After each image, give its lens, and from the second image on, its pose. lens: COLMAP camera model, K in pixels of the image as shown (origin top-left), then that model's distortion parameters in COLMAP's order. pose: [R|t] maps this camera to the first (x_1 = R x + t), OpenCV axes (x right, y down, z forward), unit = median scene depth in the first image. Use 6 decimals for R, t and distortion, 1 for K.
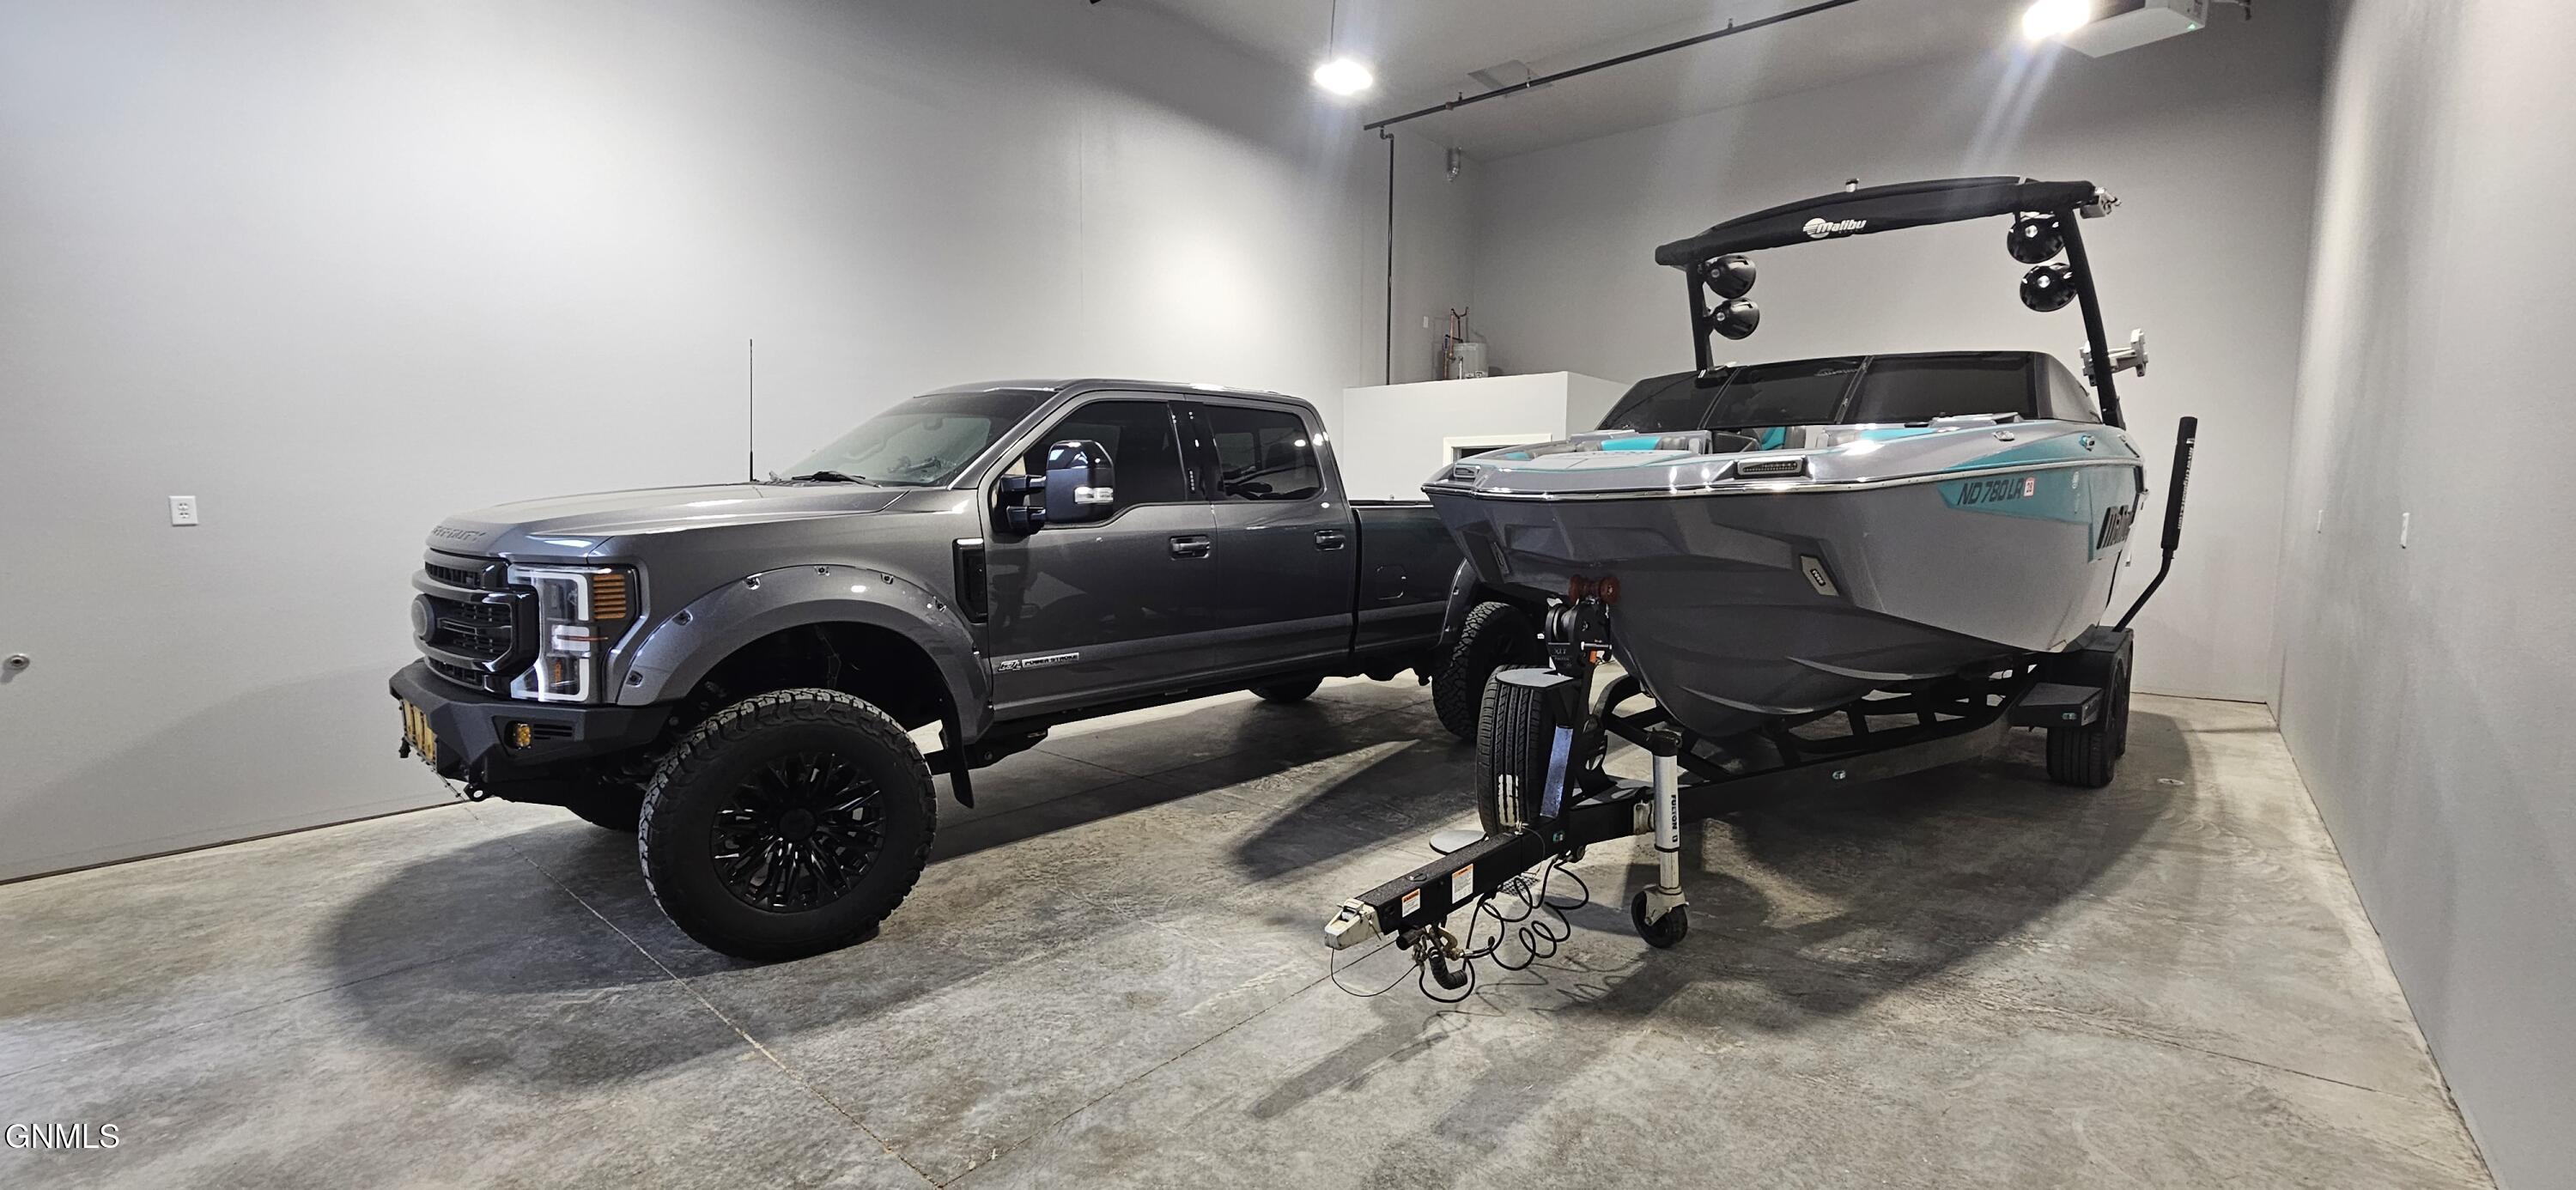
lens RADIAL K [[1055.0, 0, 1288.0], [0, 1055.0, 595.0], [0, 0, 1]] dist [-0.001289, 0.000182]
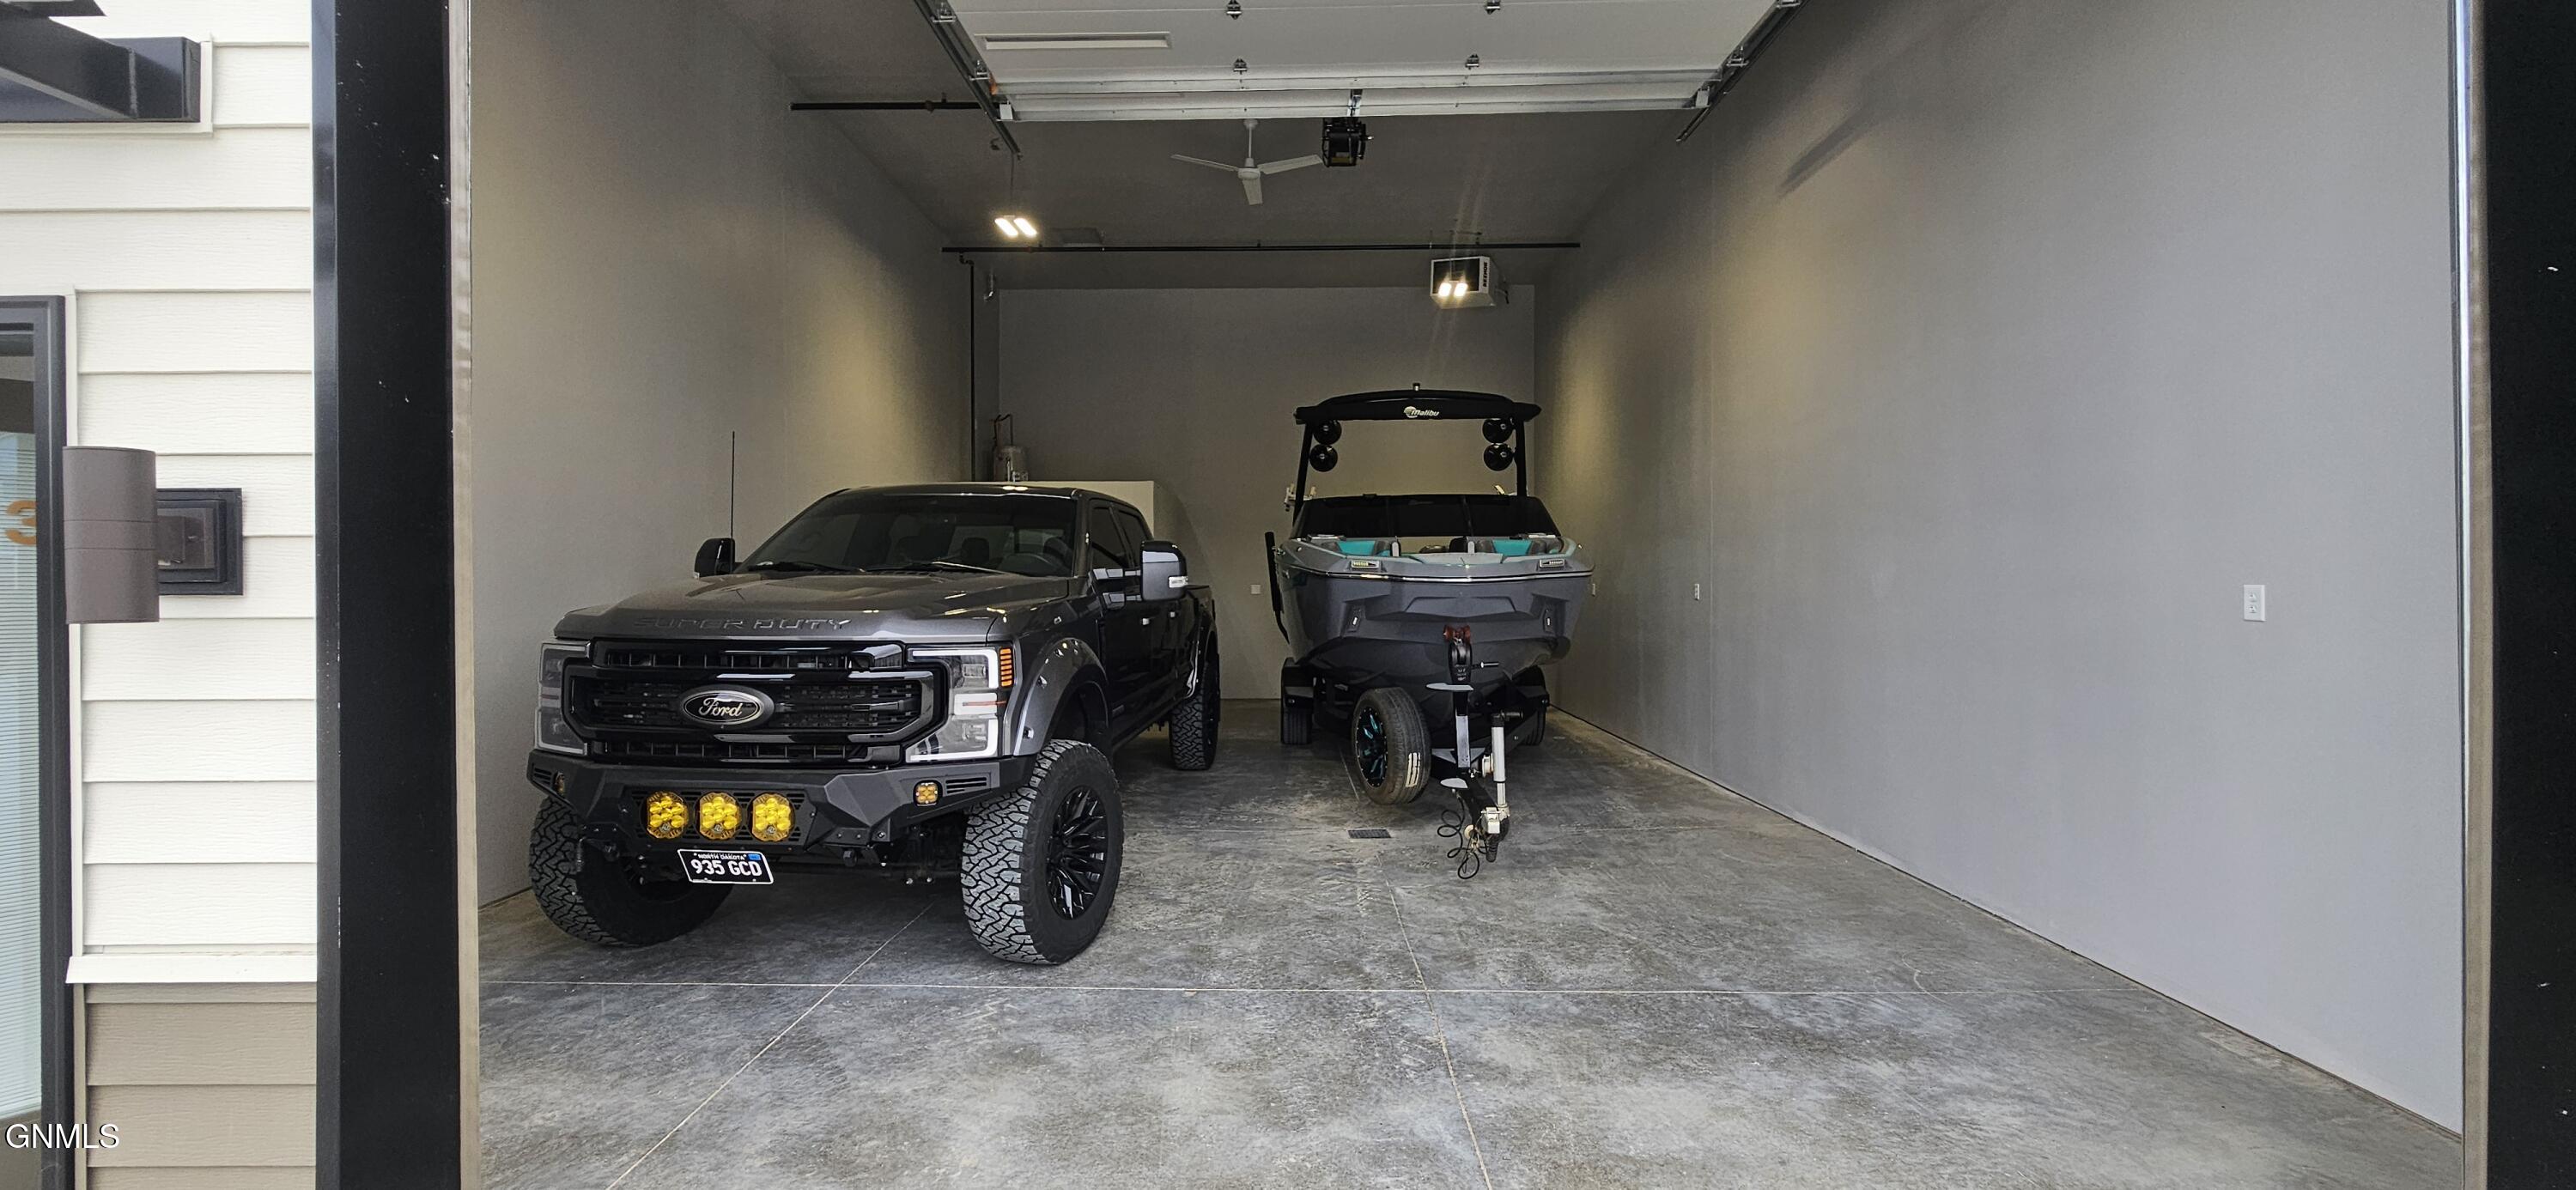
lens RADIAL K [[1055.0, 0, 1288.0], [0, 1055.0, 595.0], [0, 0, 1]] dist [-0.001289, 0.000182]
pose [[0.770931, -0.017692, 0.636673, -1.005742], [0.067766, 0.996219, -0.054373, 0.005917], [-0.633303, 0.085062, 0.769215, -0.135425]]
